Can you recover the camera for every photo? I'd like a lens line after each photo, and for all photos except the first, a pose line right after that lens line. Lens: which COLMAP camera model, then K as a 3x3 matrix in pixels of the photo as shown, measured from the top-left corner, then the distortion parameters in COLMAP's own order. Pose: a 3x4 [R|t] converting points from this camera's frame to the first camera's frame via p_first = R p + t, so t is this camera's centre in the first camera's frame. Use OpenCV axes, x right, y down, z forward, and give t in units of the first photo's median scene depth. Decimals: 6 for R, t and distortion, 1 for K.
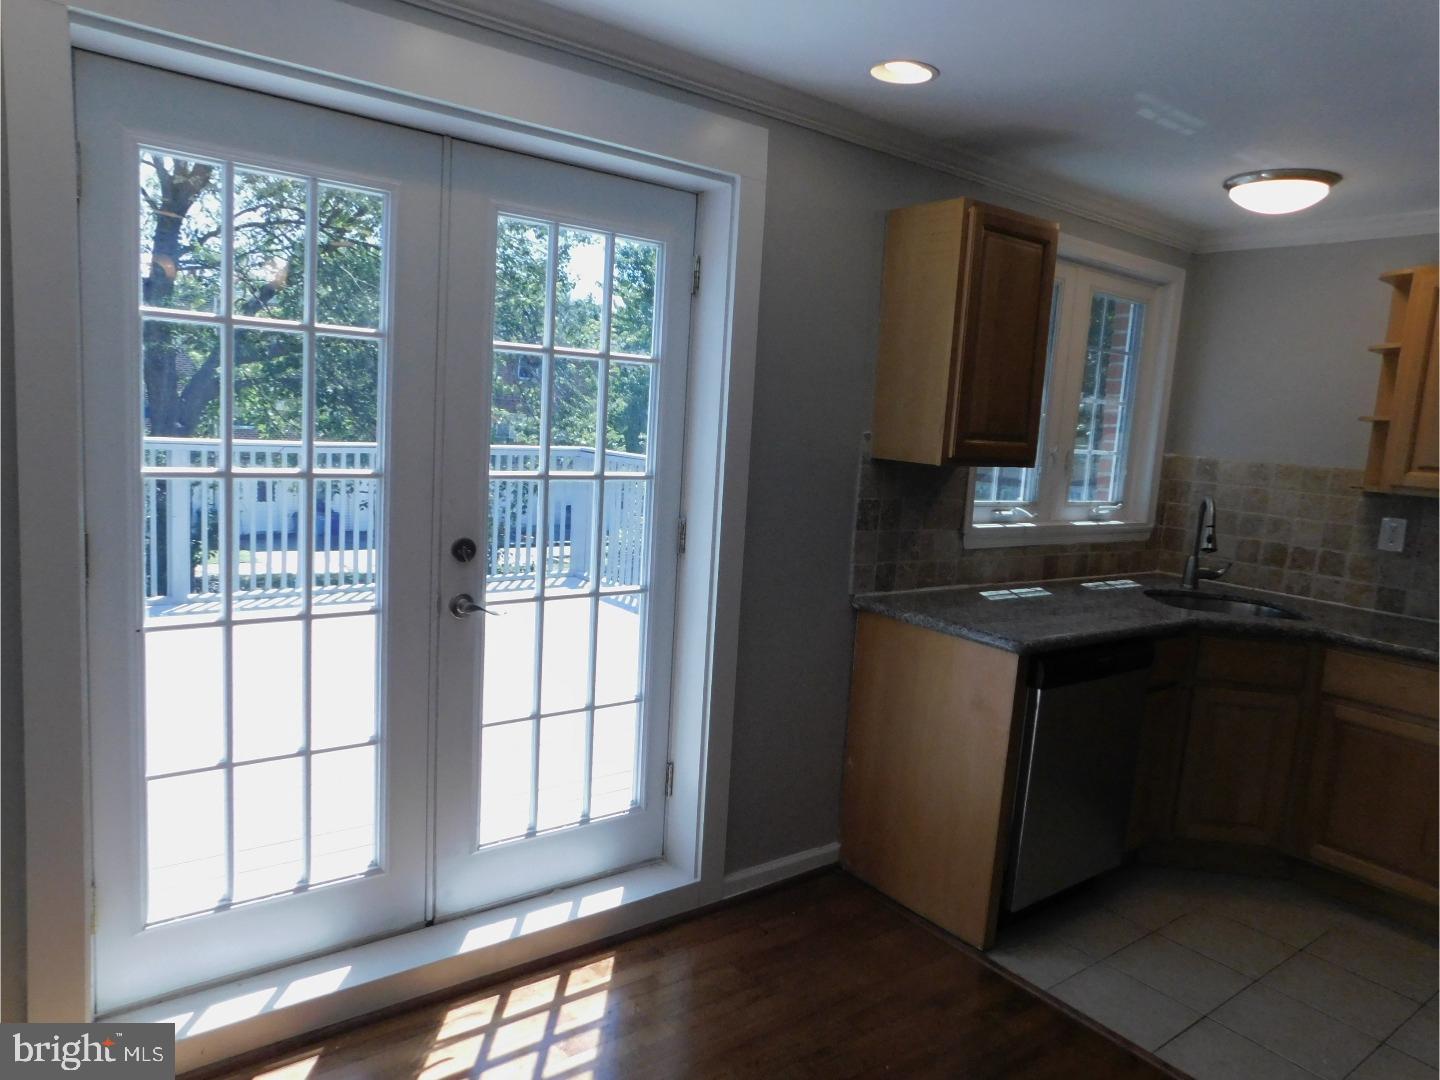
lens RADIAL K [[966.3, 0, 719.2], [0, 966.3, 546.4], [0, 0, 1]] dist [-0.053239, 0.044609]
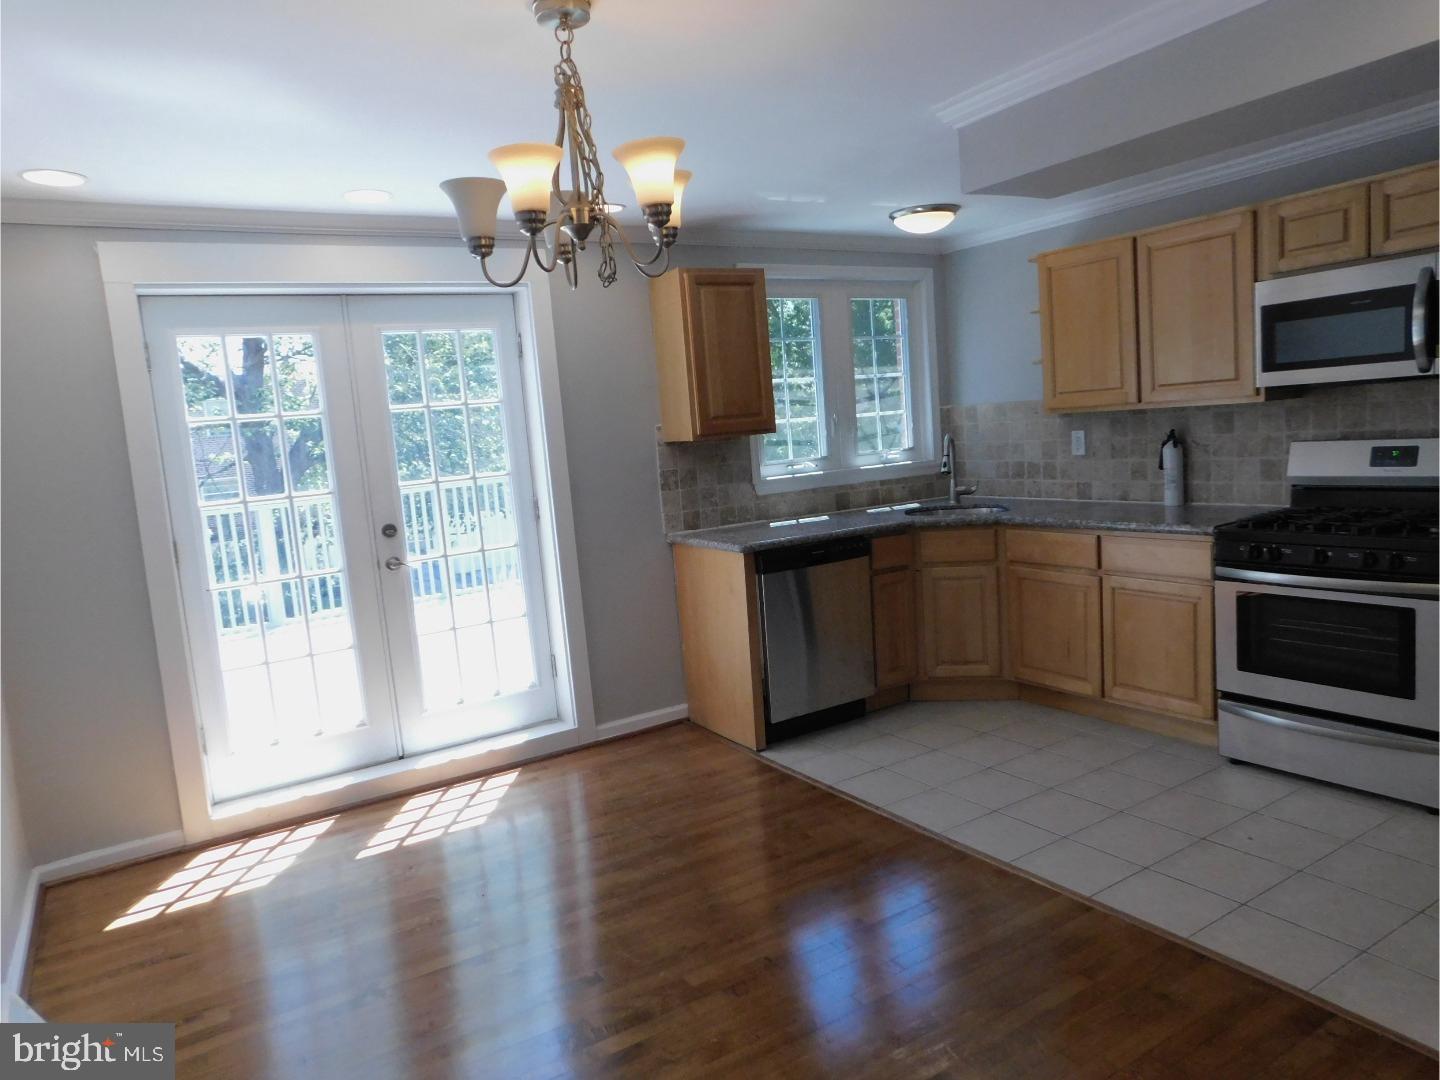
lens RADIAL K [[966.3, 0, 720.5], [0, 966.3, 551.1], [0, 0, 1]] dist [-0.053239, 0.044609]
pose [[0.985770, -0.128357, -0.108541, 0.357580], [0.128128, 0.991716, -0.009111, 0.094504], [0.108811, -0.004926, 0.994050, -0.451816]]
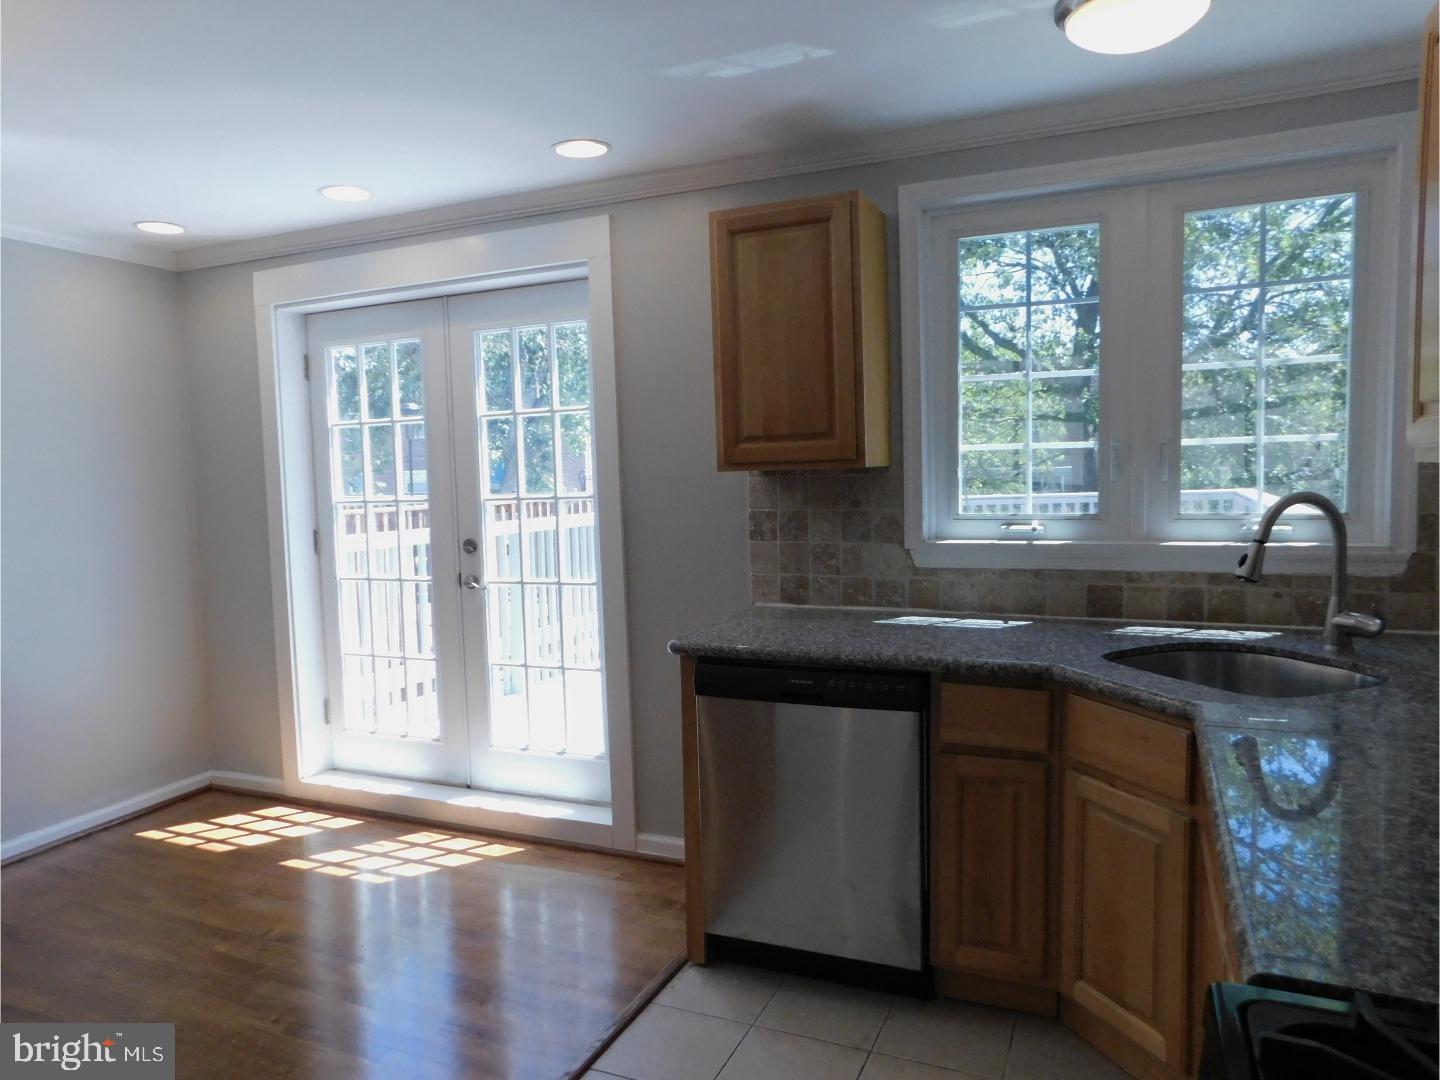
lens RADIAL K [[966.3, 0, 717.5], [0, 966.3, 528.9], [0, 0, 1]] dist [-0.053239, 0.044609]
pose [[0.472769, -0.021339, -0.880928, 0.970024], [-0.061049, 0.996511, -0.056902, 0.030025], [0.879069, 0.080681, 0.469817, 0.447793]]
